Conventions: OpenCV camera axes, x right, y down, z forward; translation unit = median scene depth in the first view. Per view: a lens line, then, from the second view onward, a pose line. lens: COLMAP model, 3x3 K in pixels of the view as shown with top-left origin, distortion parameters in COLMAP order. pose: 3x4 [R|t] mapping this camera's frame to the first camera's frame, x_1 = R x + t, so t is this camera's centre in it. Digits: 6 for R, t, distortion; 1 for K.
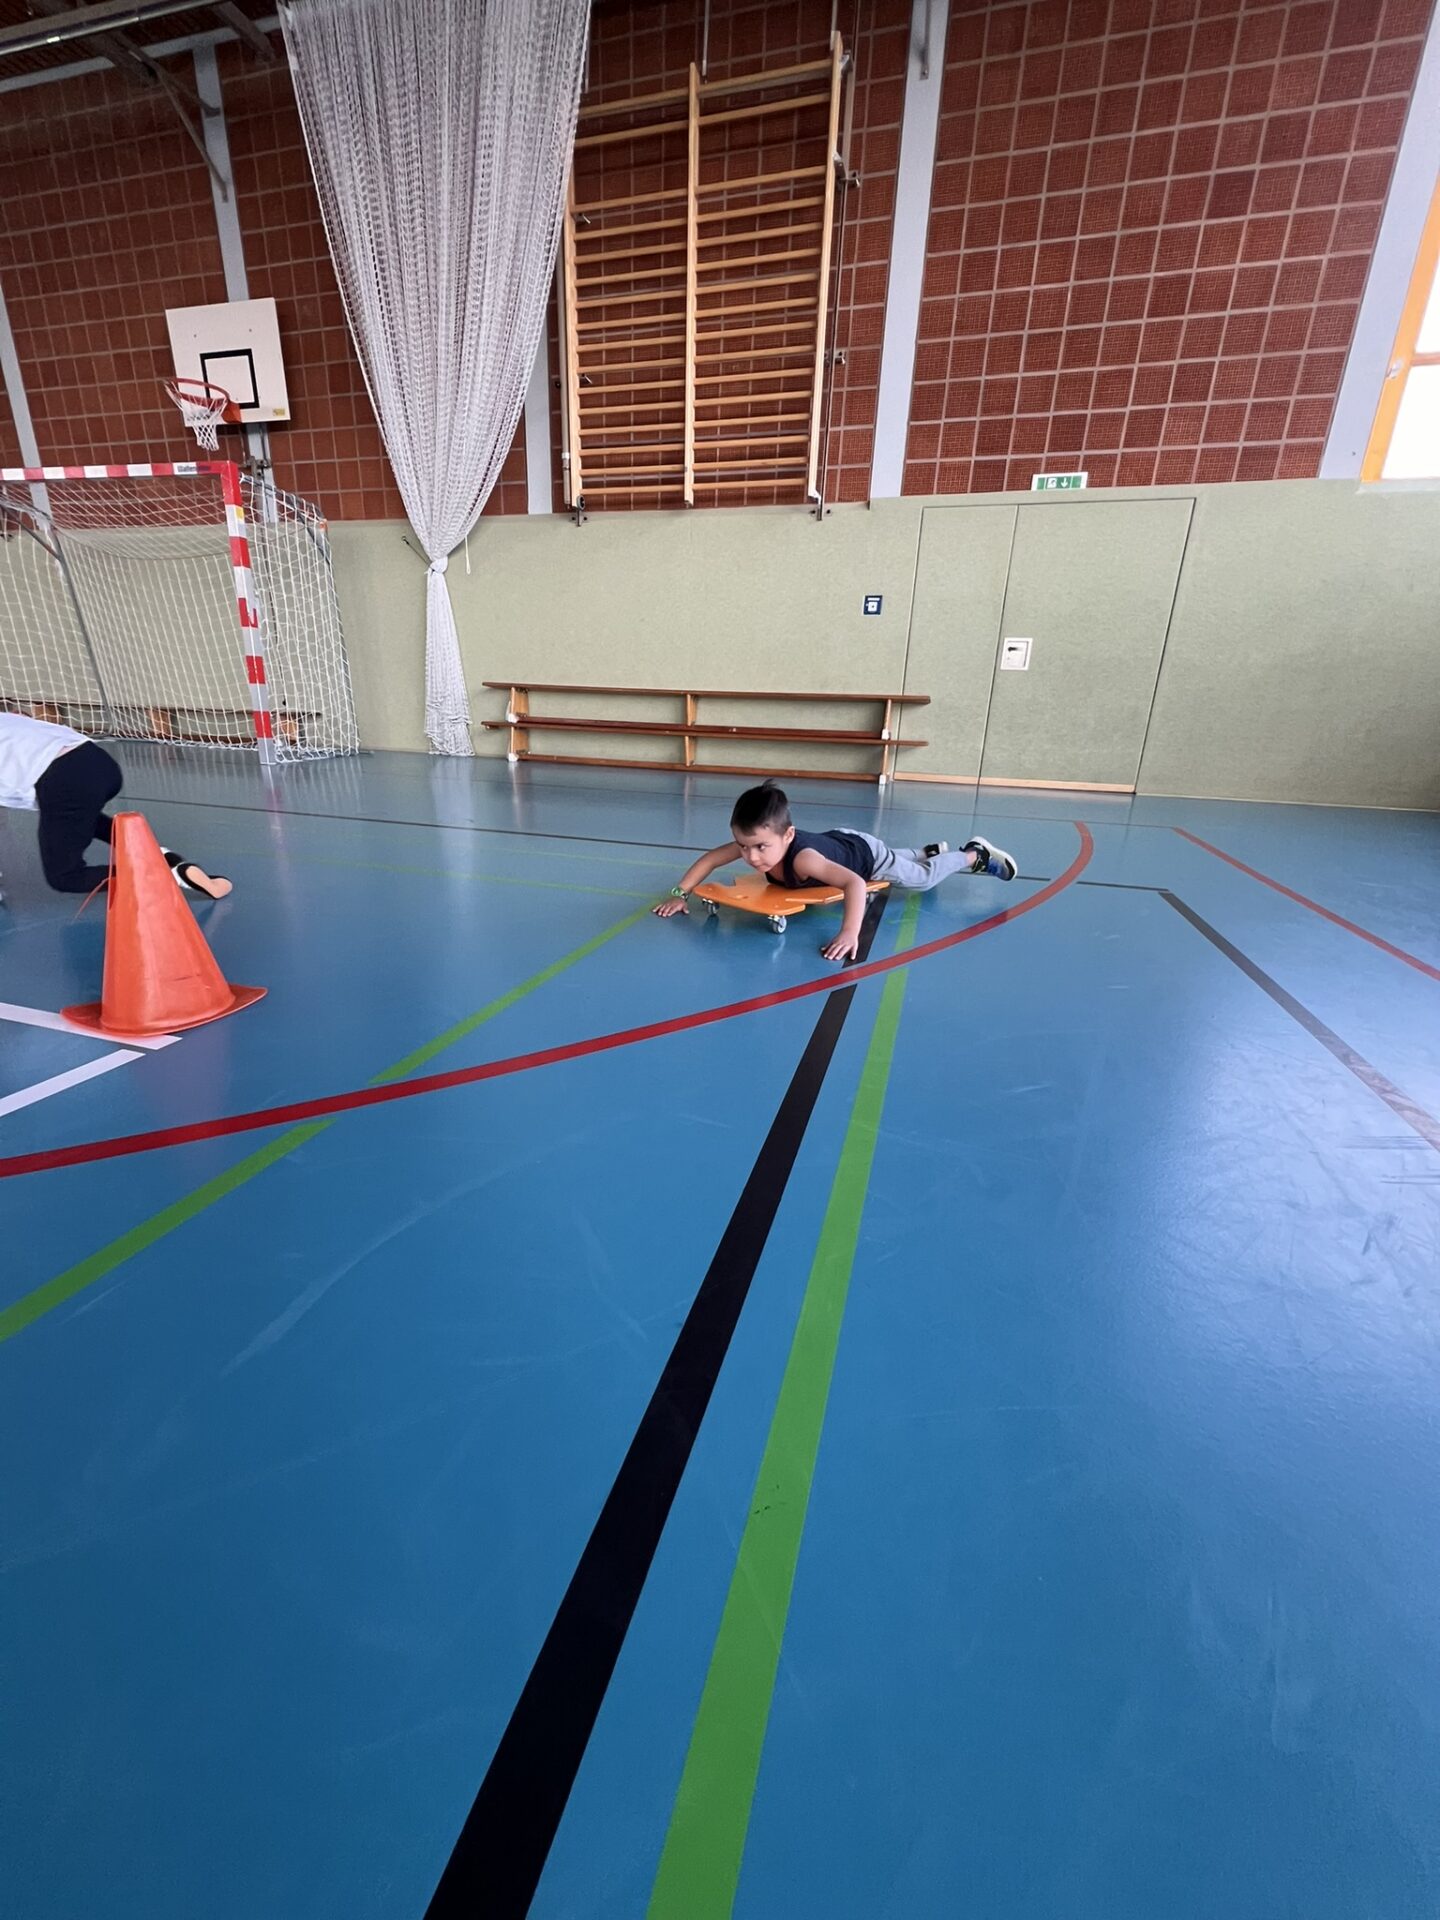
lens RADIAL K [[764.8, 0, 721.3], [0, 764.8, 960.6], [0, 0, 1]] dist [-0.000418, -0.000685]
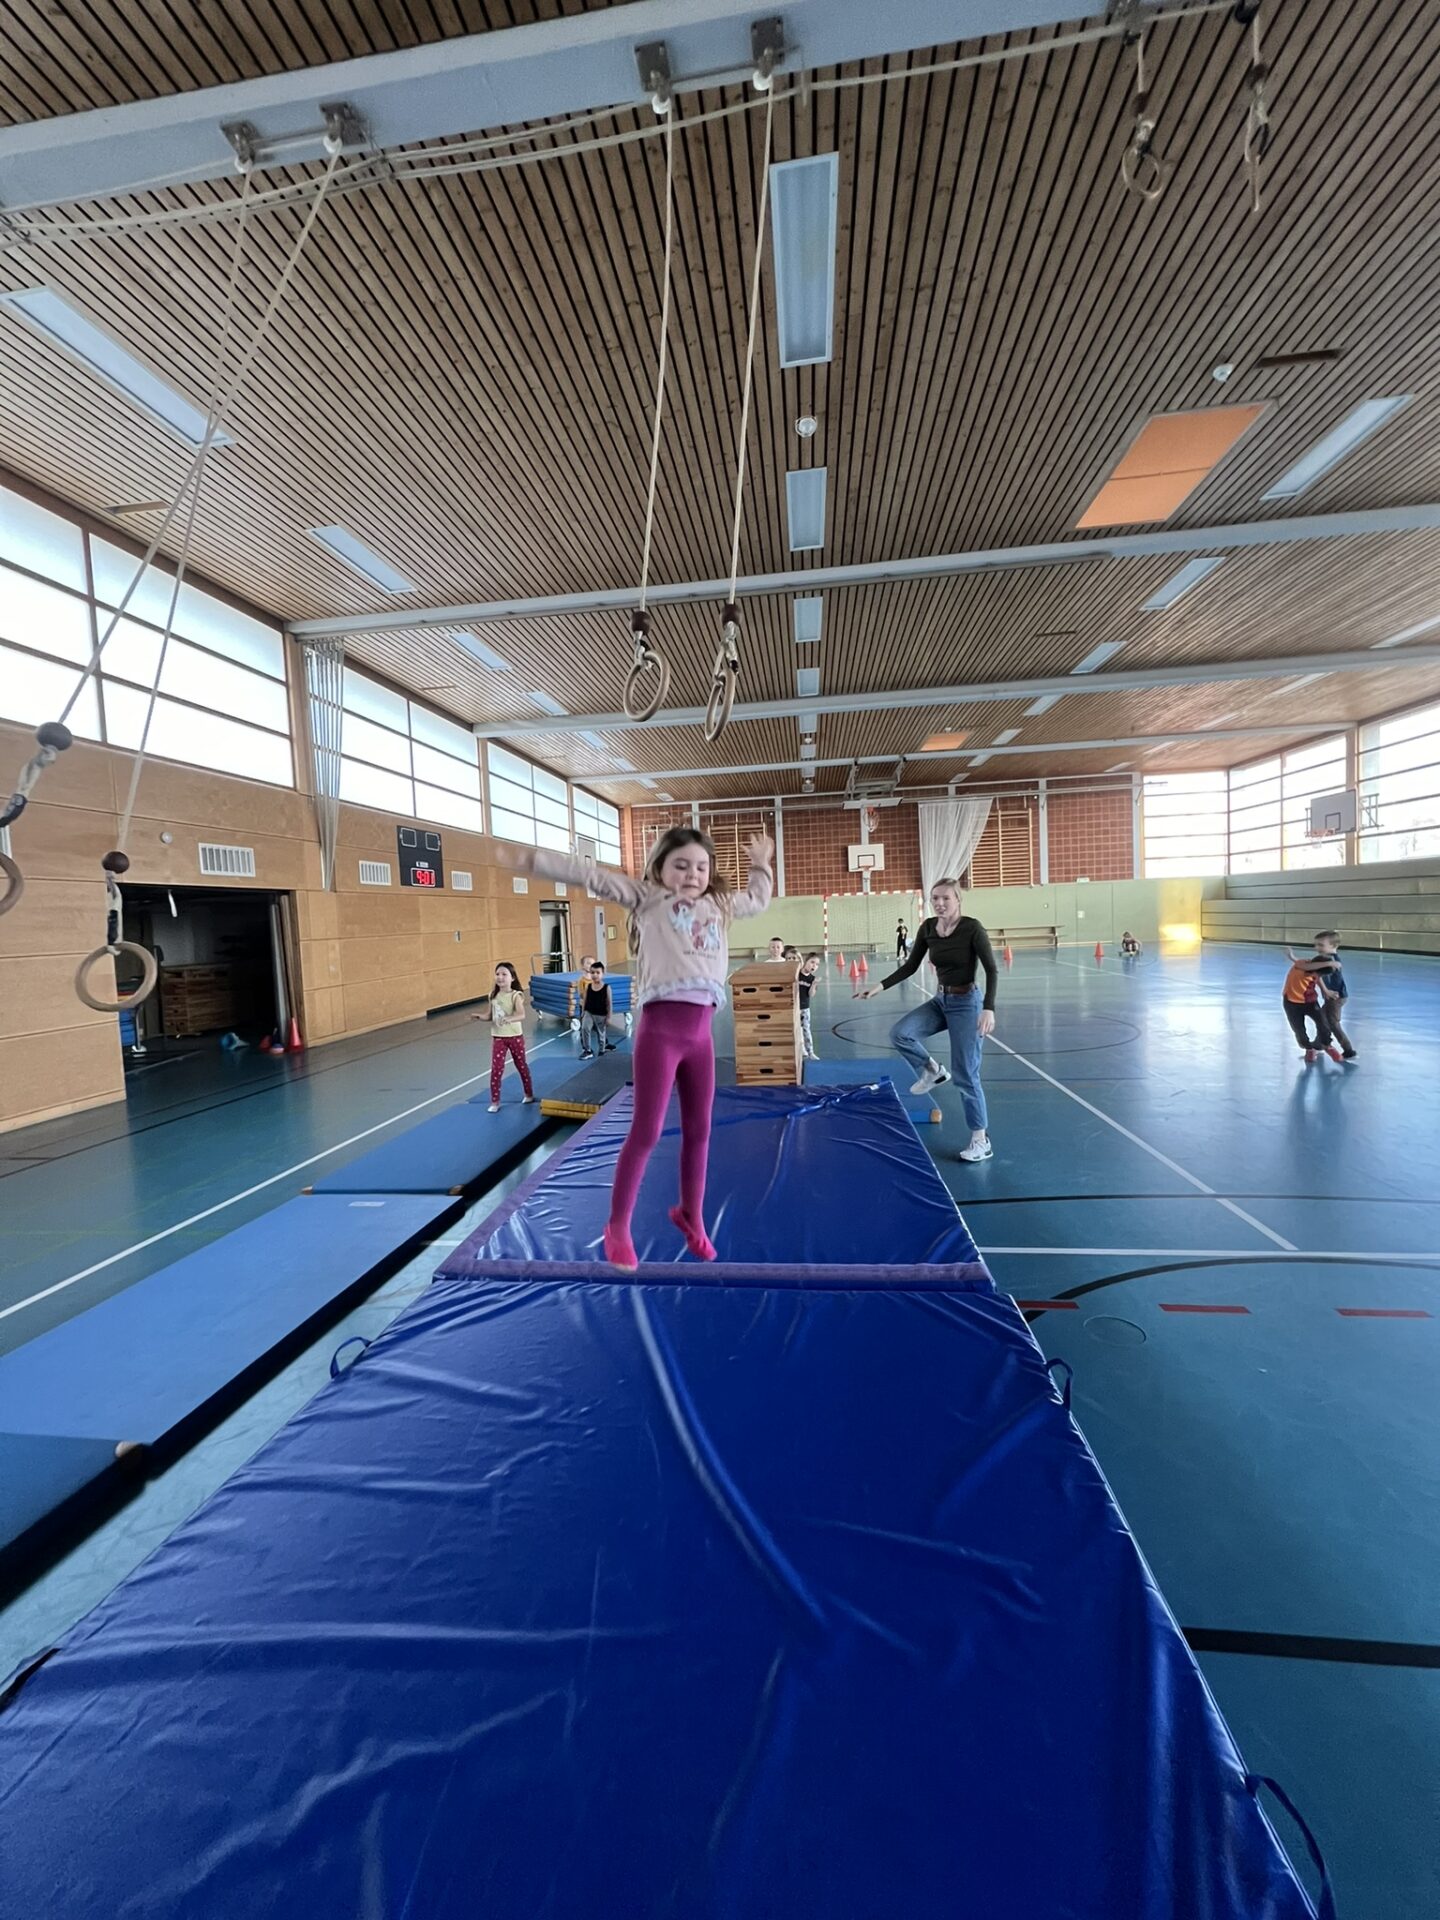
lens RADIAL K [[764.8, 0, 720.9], [0, 764.8, 963.4], [0, 0, 1]] dist [-0.000418, -0.000685]
pose [[0.983393, -0.086034, 0.159803, -2.669877], [0.126939, 0.955352, -0.266812, 0.875385], [-0.129713, 0.282667, 0.950407, -3.183284]]
